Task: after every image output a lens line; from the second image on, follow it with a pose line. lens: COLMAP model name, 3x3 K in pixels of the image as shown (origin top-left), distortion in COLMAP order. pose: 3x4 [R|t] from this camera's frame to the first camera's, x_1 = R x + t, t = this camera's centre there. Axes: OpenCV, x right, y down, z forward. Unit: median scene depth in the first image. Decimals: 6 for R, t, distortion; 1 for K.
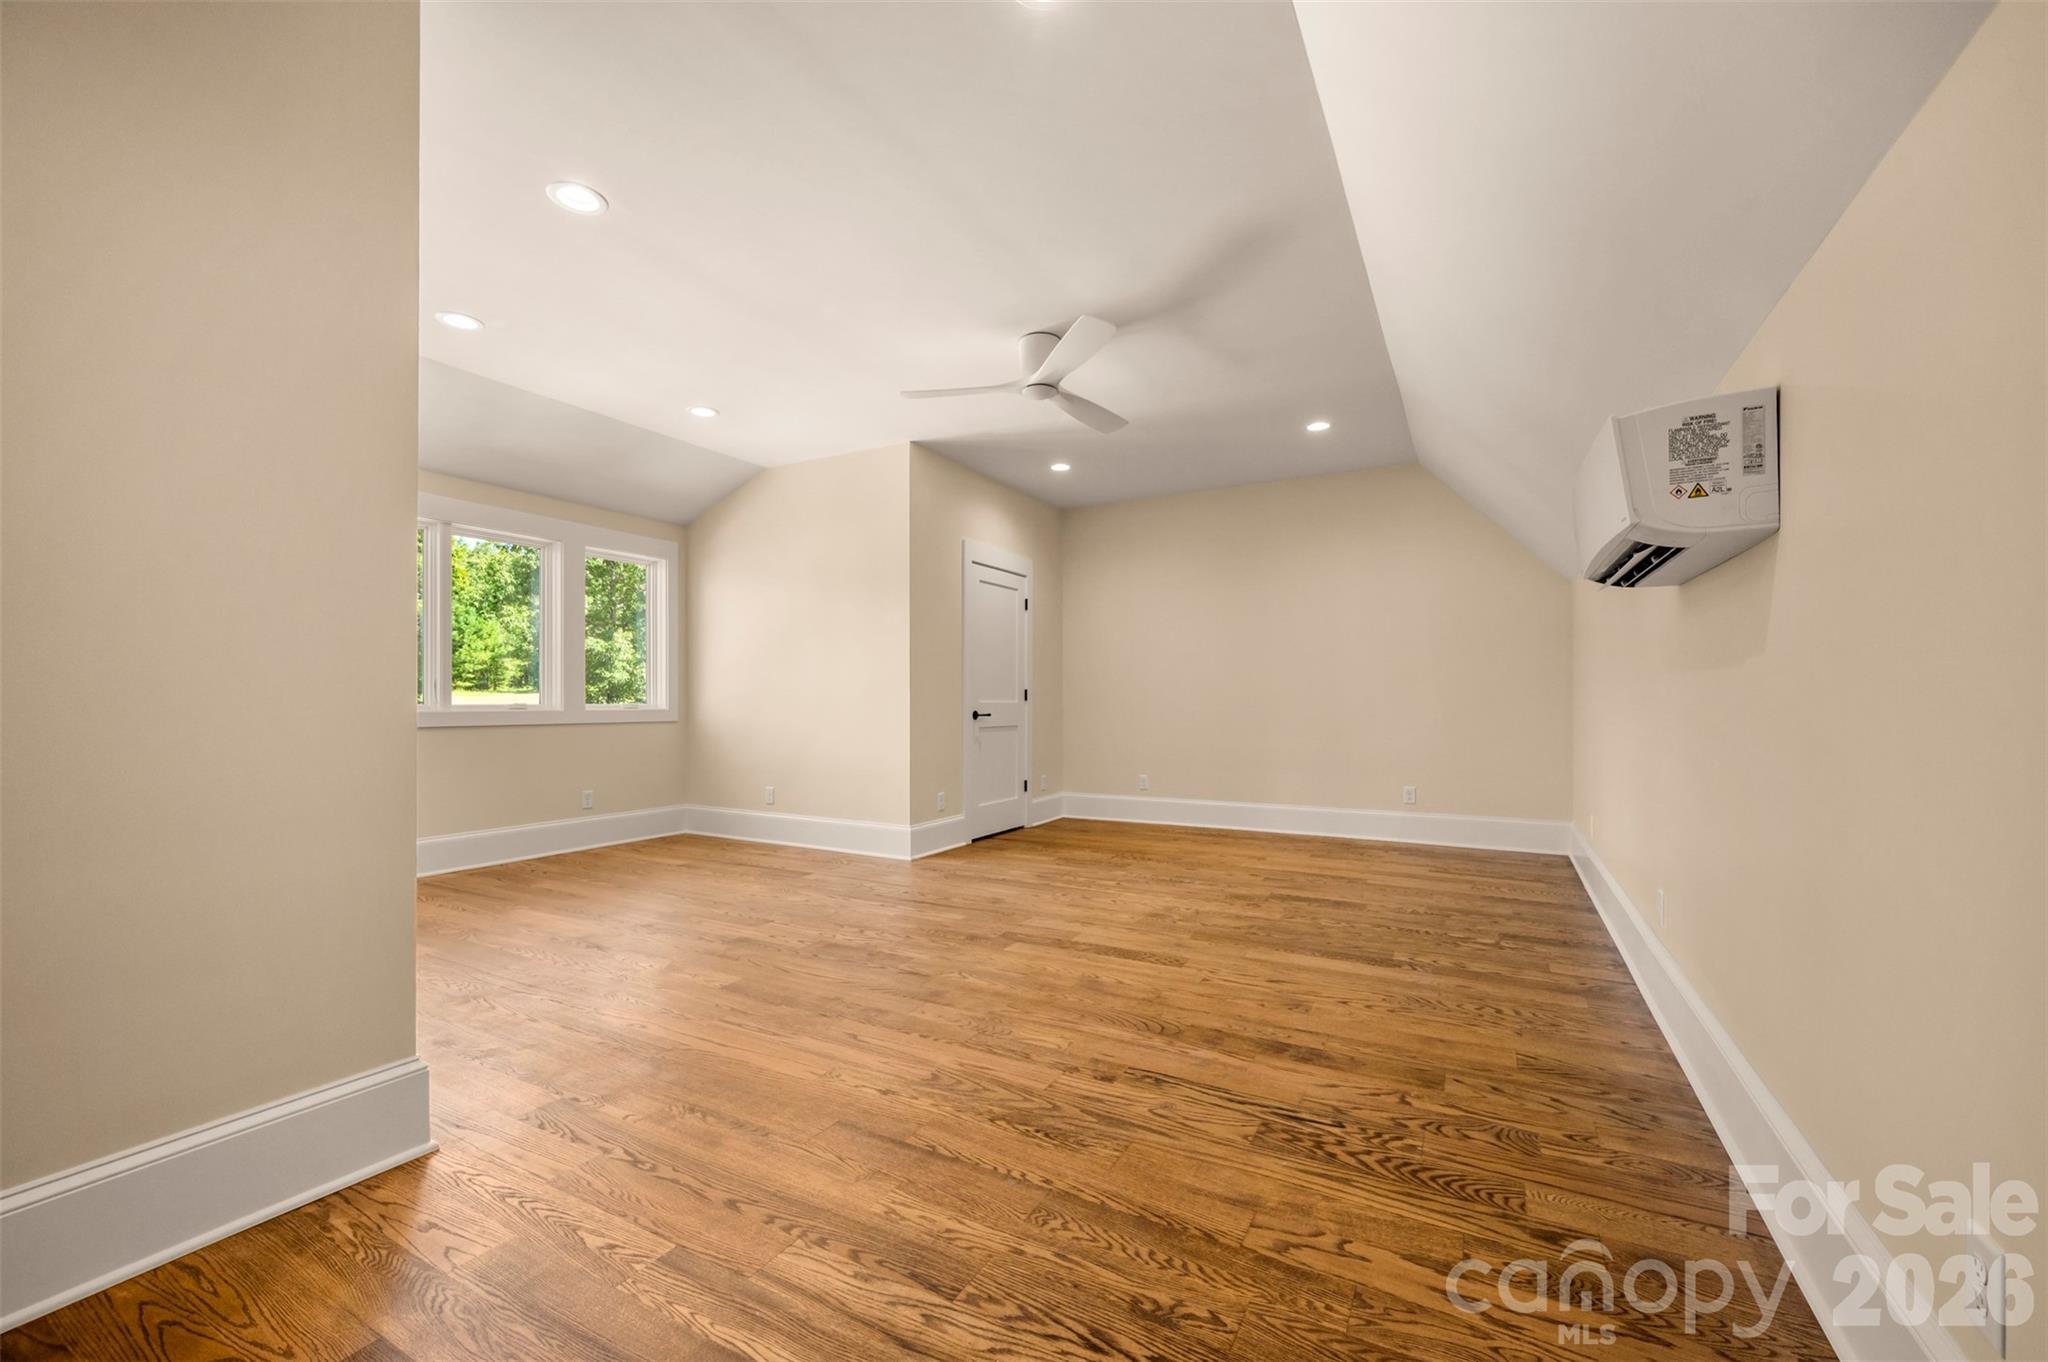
lens RADIAL K [[831.9, 0, 1031.2], [0, 831.9, 692.8], [0, 0, 1]] dist [-0.001901, 0.000514]
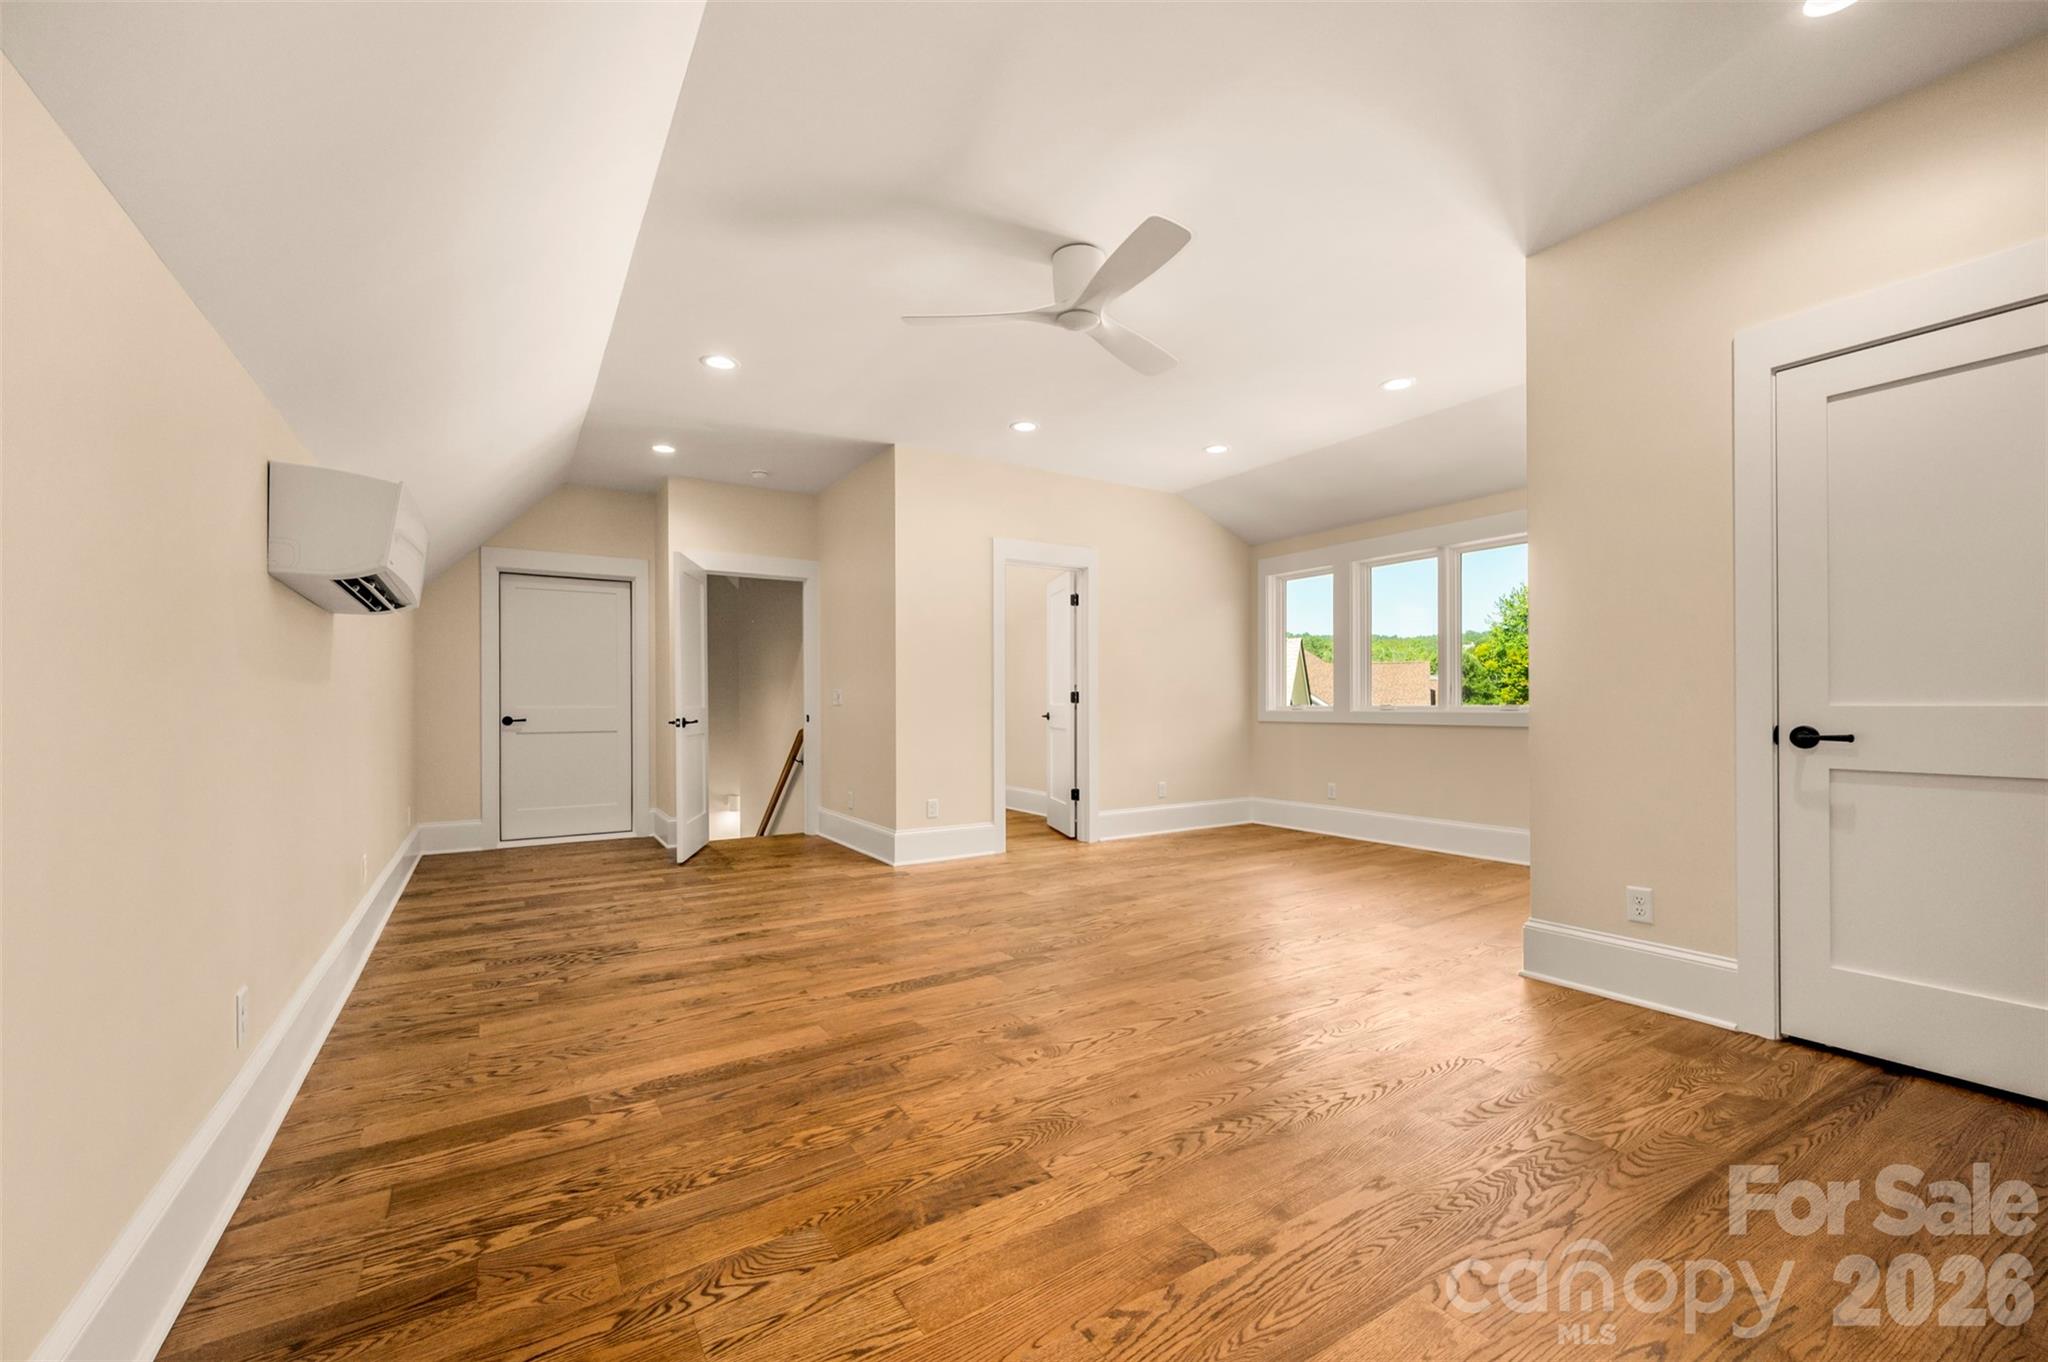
lens RADIAL K [[831.9, 0, 1028.8], [0, 831.9, 696.0], [0, 0, 1]] dist [-0.001901, 0.000514]
pose [[-0.485105, -0.005081, -0.874441, 1.023310], [0.014599, 0.999797, -0.013909, 0.014229], [0.874334, -0.019513, -0.484932, 1.866316]]
